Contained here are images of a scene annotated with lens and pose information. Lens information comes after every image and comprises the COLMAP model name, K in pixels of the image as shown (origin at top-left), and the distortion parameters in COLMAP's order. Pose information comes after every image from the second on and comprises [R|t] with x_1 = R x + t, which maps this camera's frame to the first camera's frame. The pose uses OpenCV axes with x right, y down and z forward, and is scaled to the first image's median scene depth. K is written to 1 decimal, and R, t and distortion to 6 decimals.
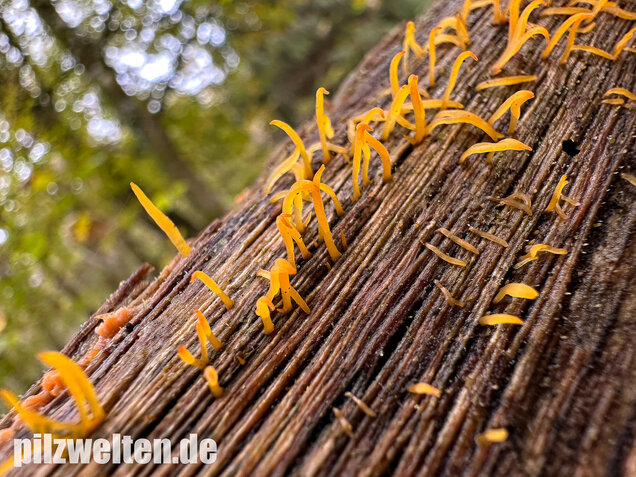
lens RADIAL K [[466.8, 0, 318.0], [0, 466.8, 238.5], [0, 0, 1]] dist [-0.033387, 0.004745]
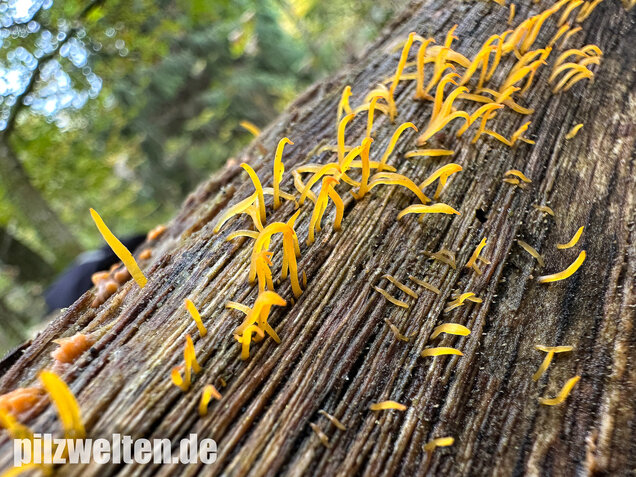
lens RADIAL K [[459.1, 0, 287.2], [0, 459.1, 305.4], [0, 0, 1]] dist [-0.026201, 0.005039]
pose [[0.970881, 0.051993, 0.233851, -0.229404], [-0.062224, 0.997392, 0.036582, 0.026707], [-0.231339, -0.050068, 0.971584, -0.057260]]
